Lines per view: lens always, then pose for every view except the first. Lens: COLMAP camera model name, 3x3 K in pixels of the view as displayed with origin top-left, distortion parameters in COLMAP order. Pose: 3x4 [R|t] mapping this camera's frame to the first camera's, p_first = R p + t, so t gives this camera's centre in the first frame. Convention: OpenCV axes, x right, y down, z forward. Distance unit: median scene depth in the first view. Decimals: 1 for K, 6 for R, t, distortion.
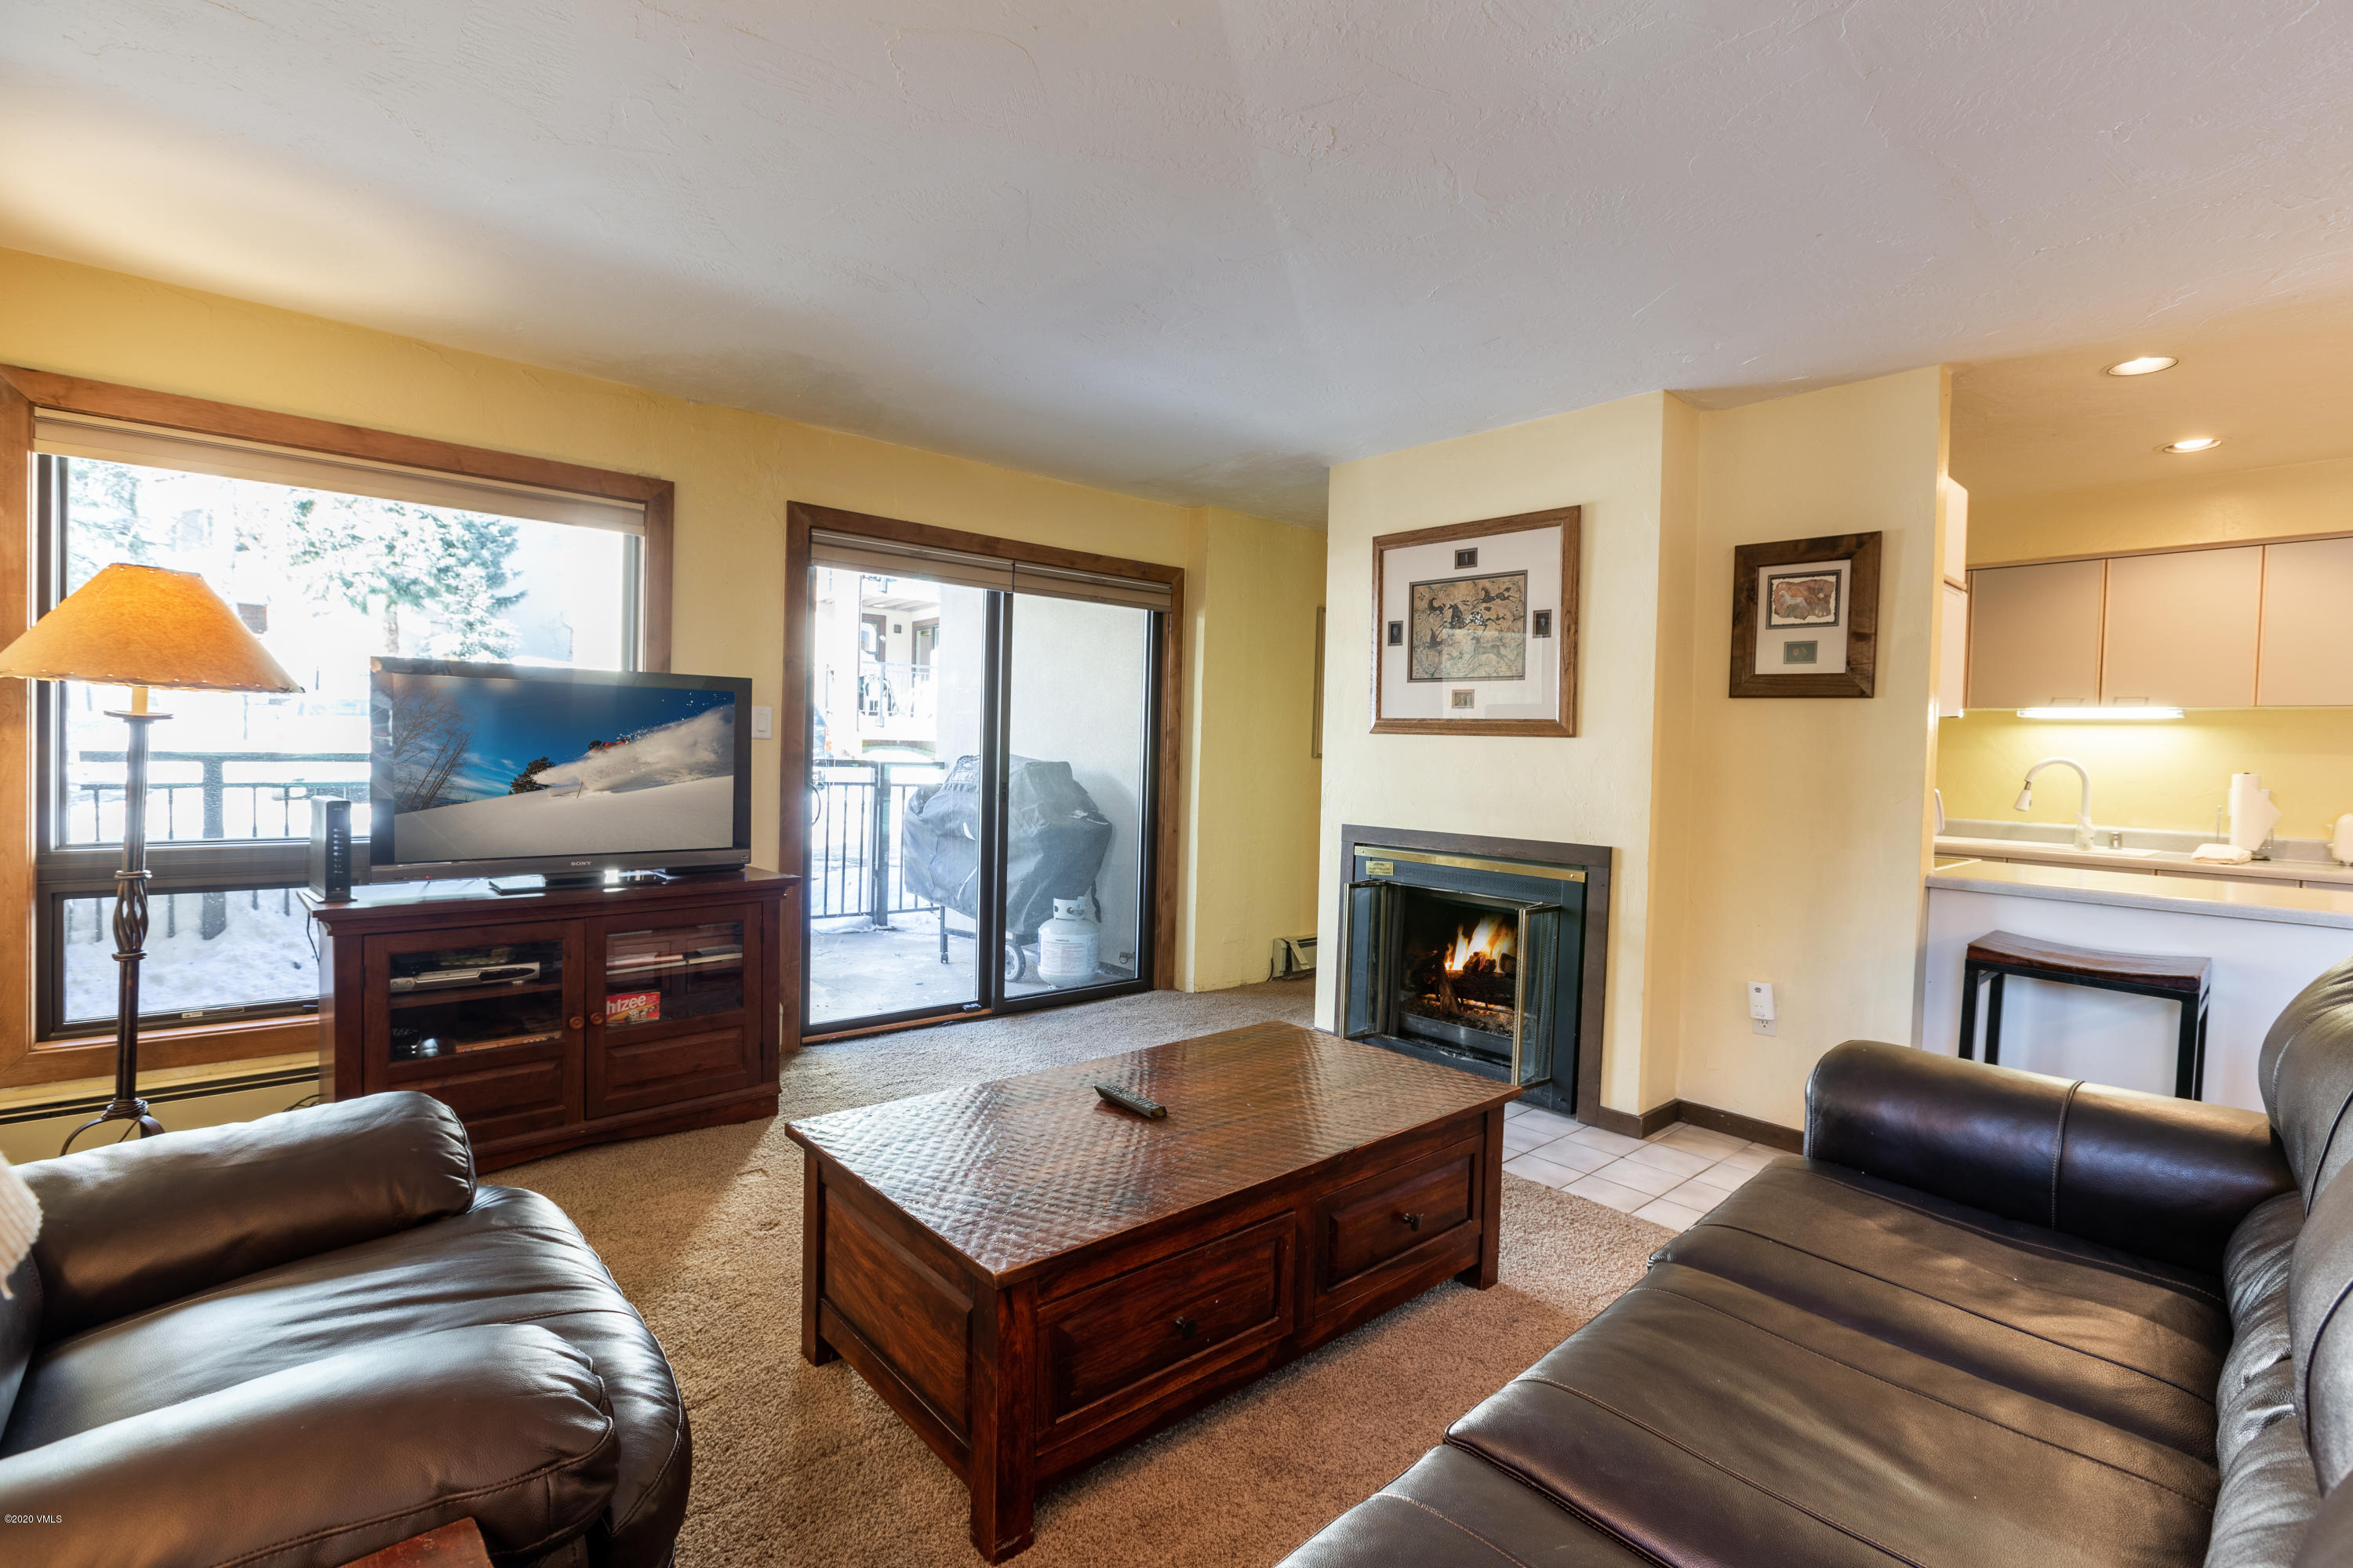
lens RADIAL K [[1063.7, 0, 1176.3], [0, 1063.7, 784.1], [0, 0, 1]] dist [-0.017678, 0.001986]
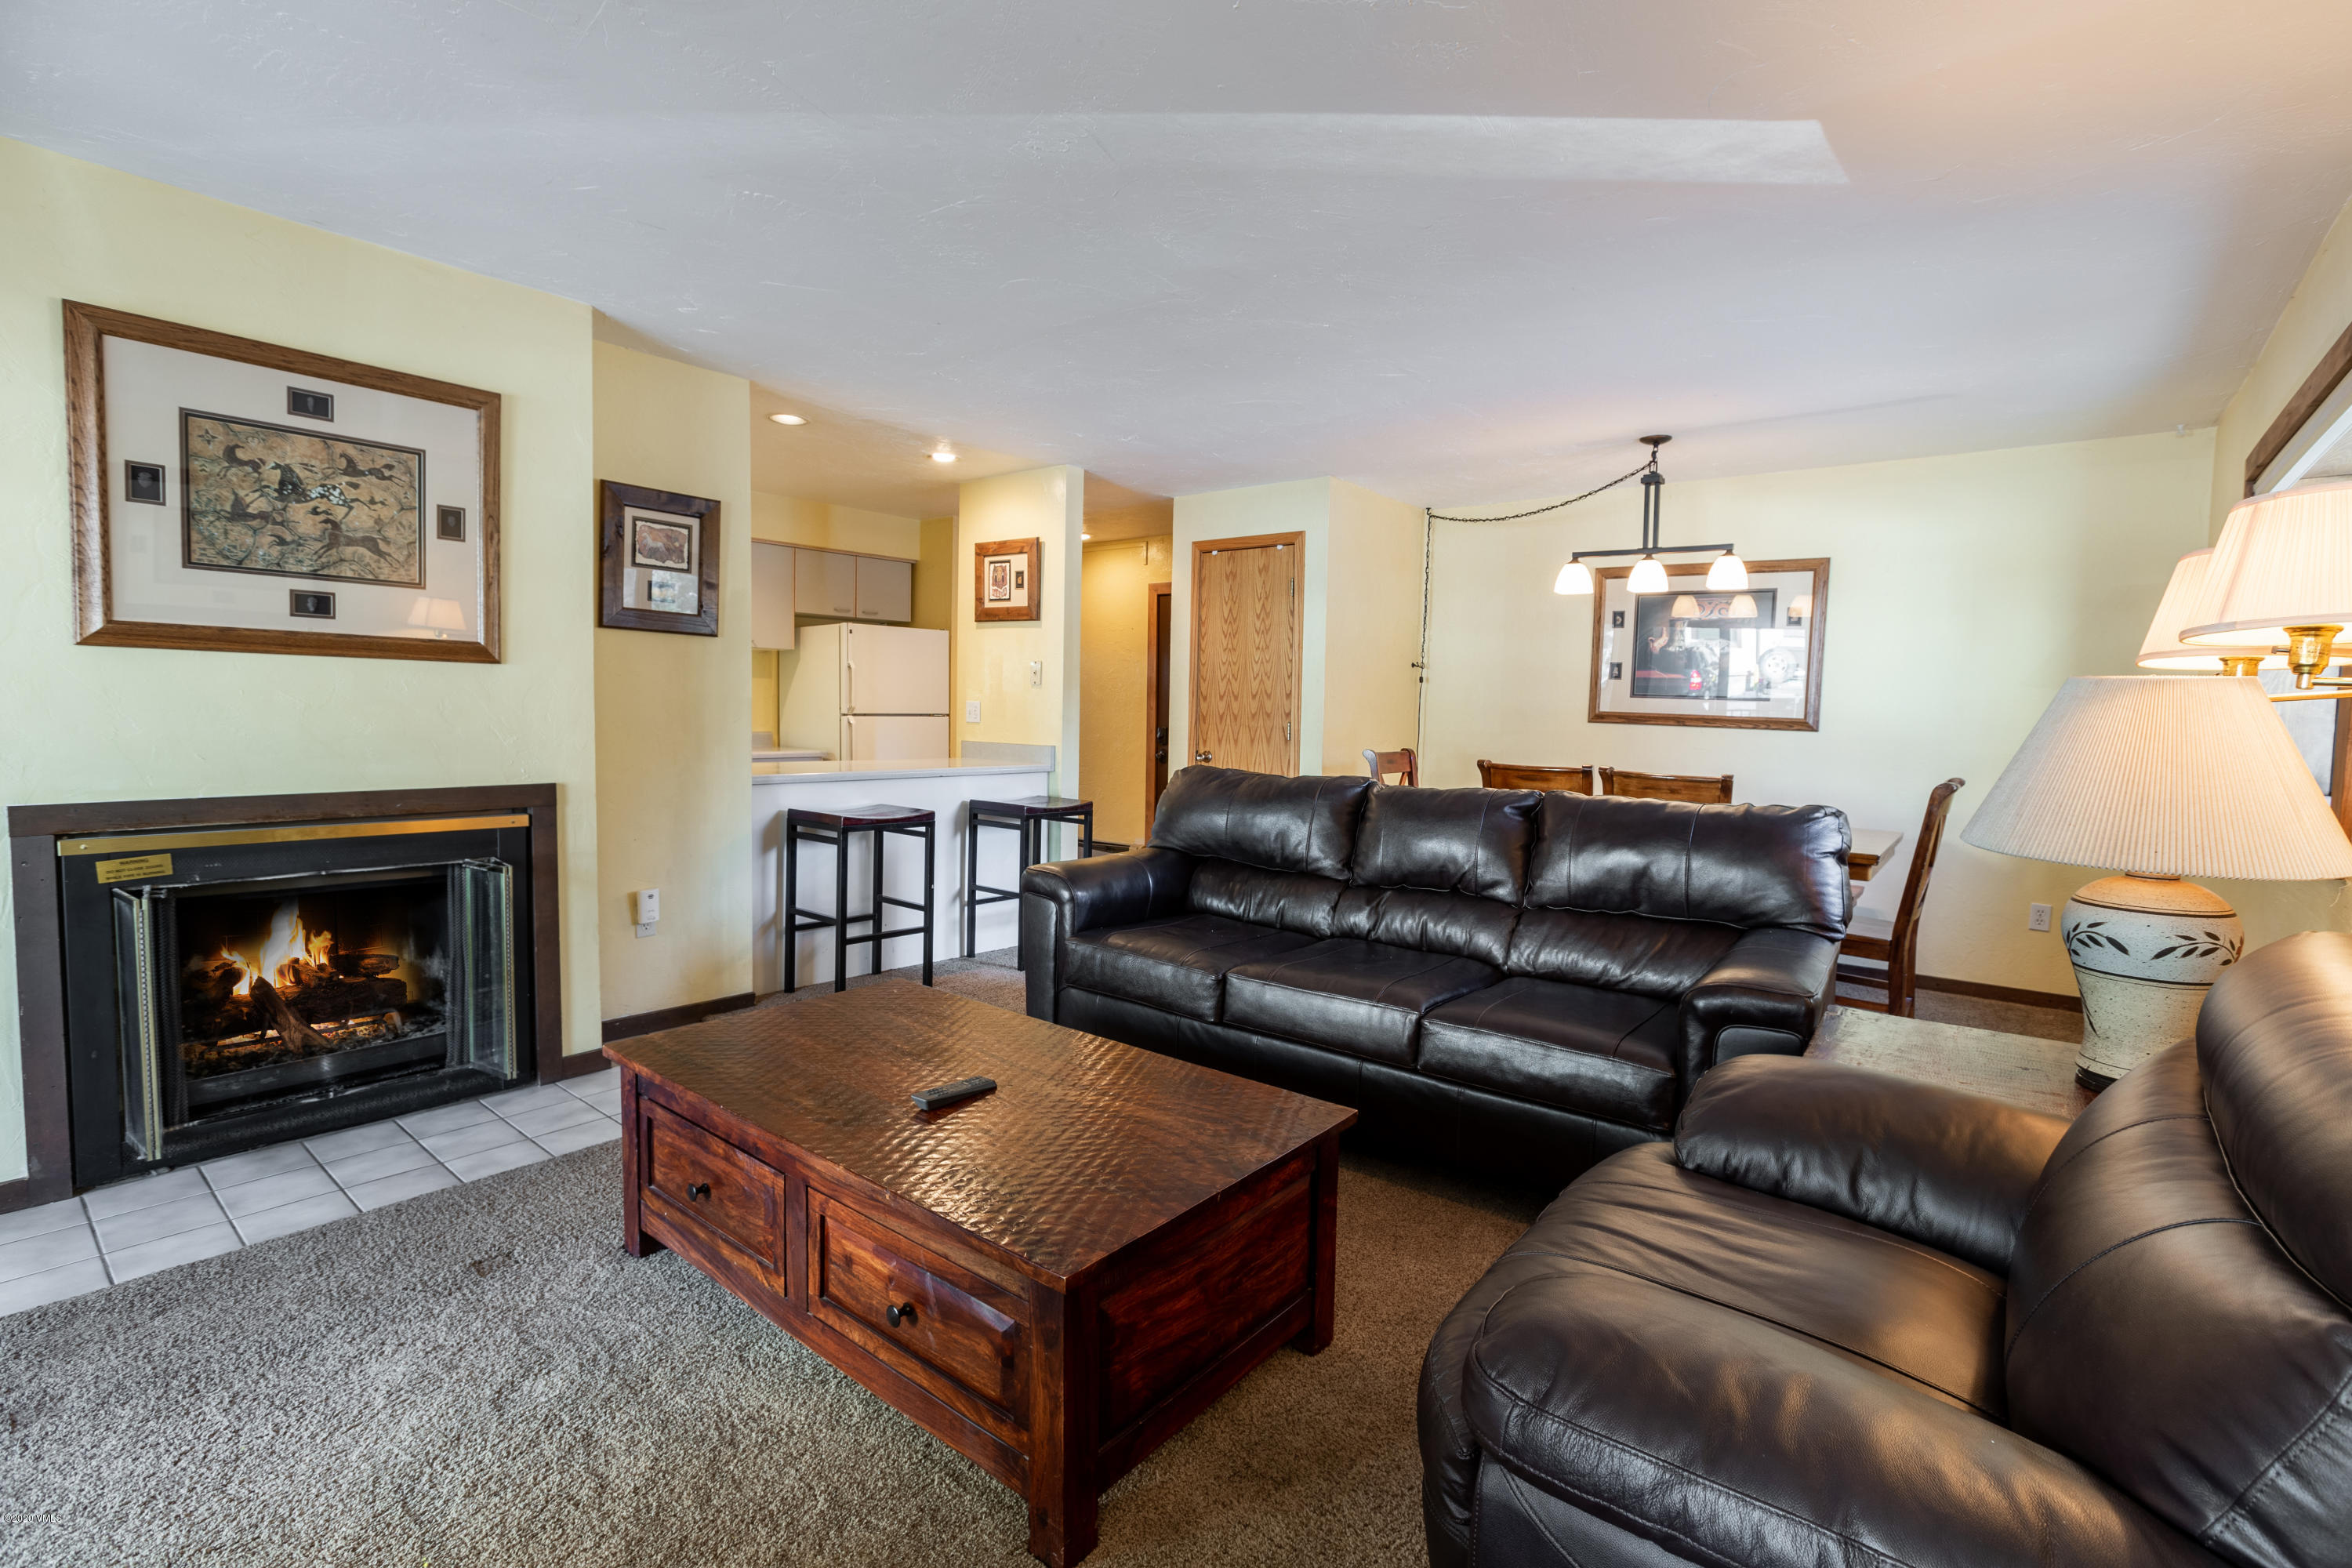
lens RADIAL K [[1063.2, 0, 1182.6], [0, 1063.2, 777.2], [0, 0, 1]] dist [-0.017678, 0.001986]
pose [[-0.165774, -0.099379, 0.981144, -0.580106], [0.002199, 0.994870, 0.101141, -0.037856], [-0.986161, 0.018925, -0.164705, 0.593578]]
